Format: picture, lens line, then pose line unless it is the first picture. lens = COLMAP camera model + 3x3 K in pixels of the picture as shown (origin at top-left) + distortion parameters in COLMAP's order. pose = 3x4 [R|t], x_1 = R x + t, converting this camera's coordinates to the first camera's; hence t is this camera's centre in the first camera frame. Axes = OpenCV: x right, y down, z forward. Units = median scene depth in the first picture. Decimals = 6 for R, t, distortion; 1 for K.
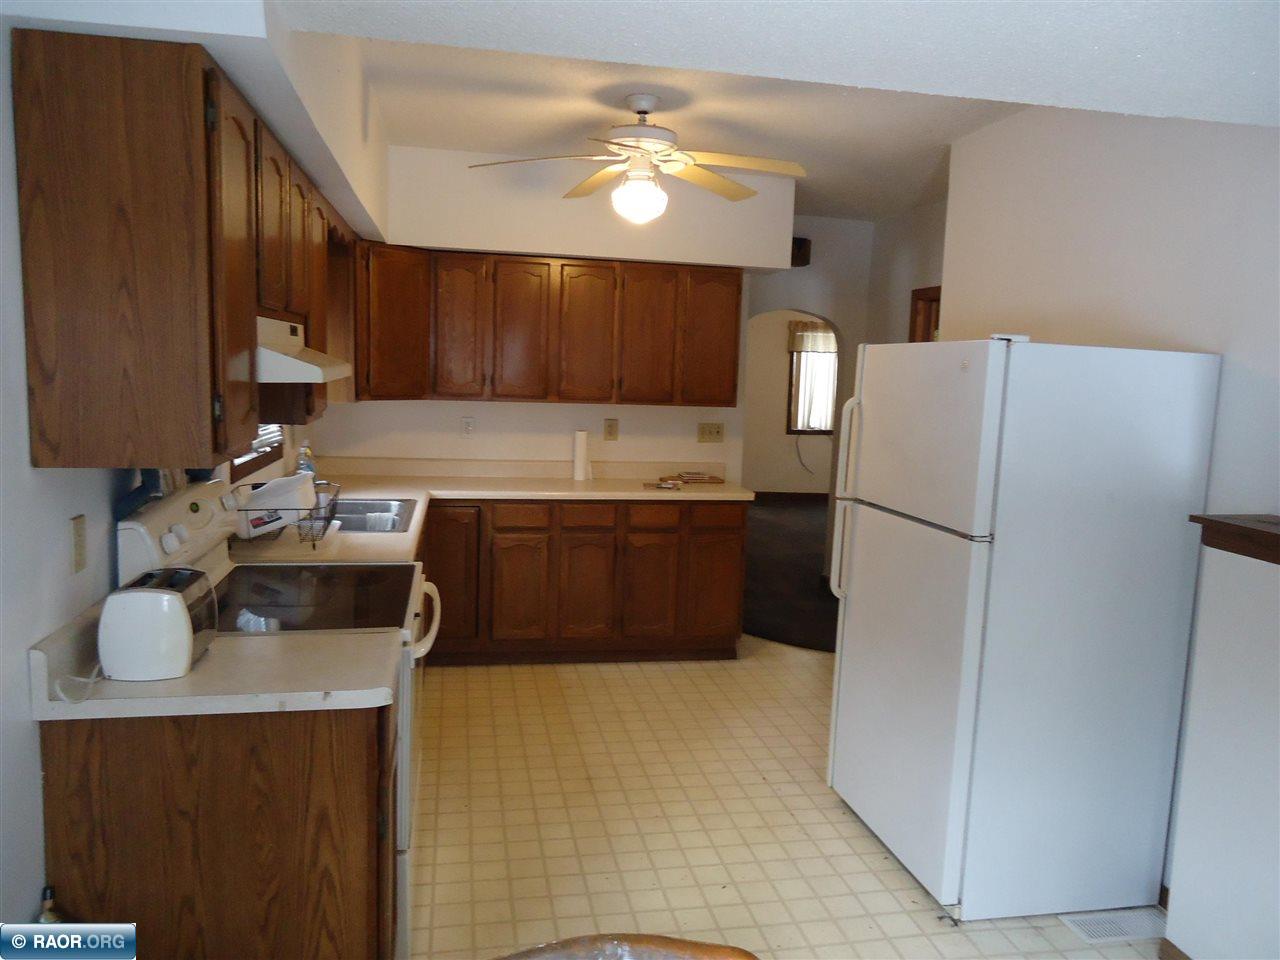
lens RADIAL K [[935.8, 0, 639.3], [0, 935.8, 475.1], [0, 0, 1]] dist [-0.006948, 0.001001]
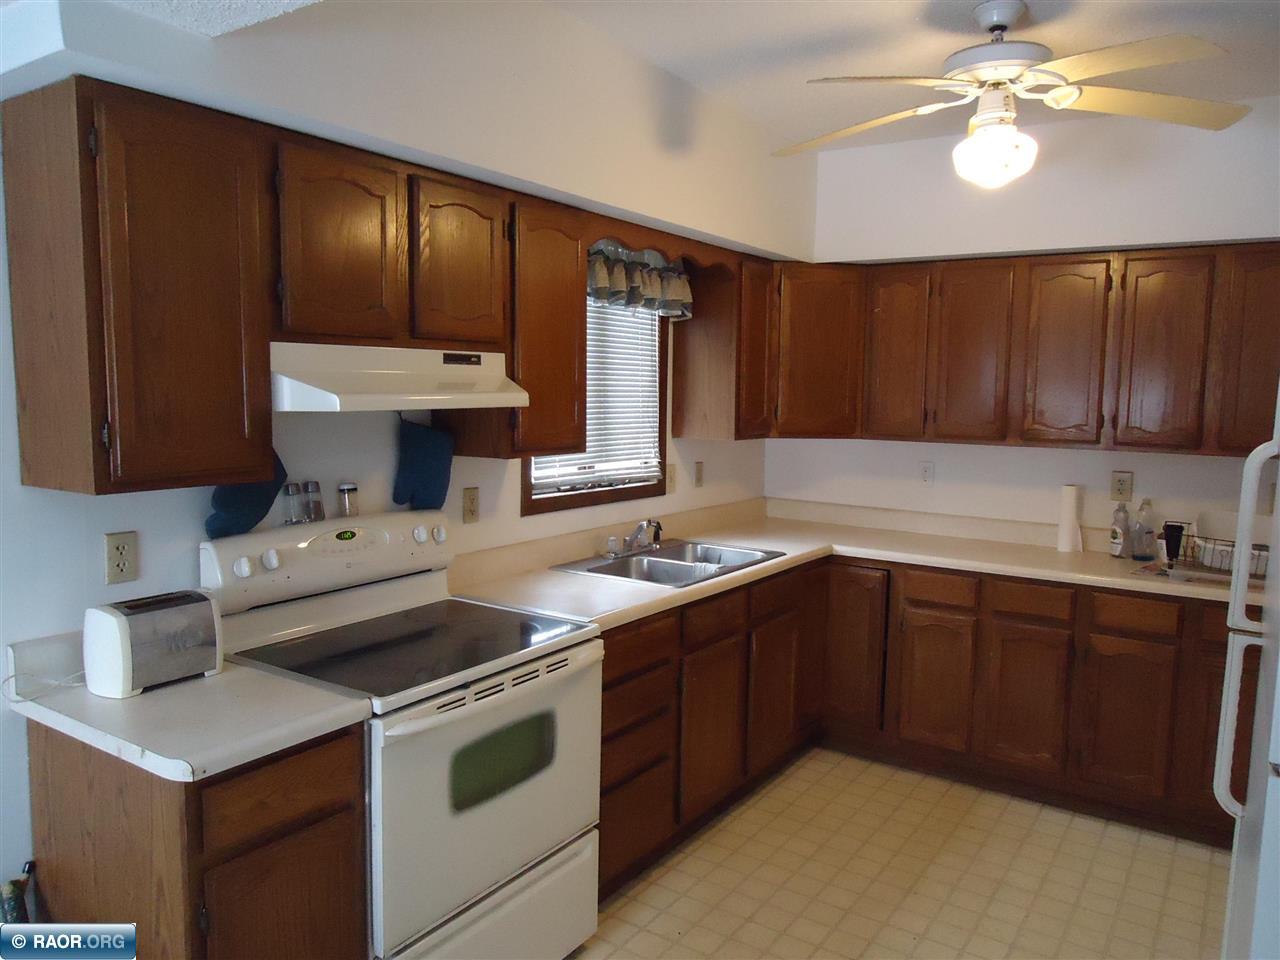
lens RADIAL K [[935.8, 0, 639.3], [0, 935.8, 475.1], [0, 0, 1]] dist [-0.006948, 0.001001]
pose [[0.706695, 0.044066, -0.706145, 0.244081], [-0.075093, 0.997093, -0.012929, -0.022210], [0.703522, 0.062163, 0.707949, 0.262664]]
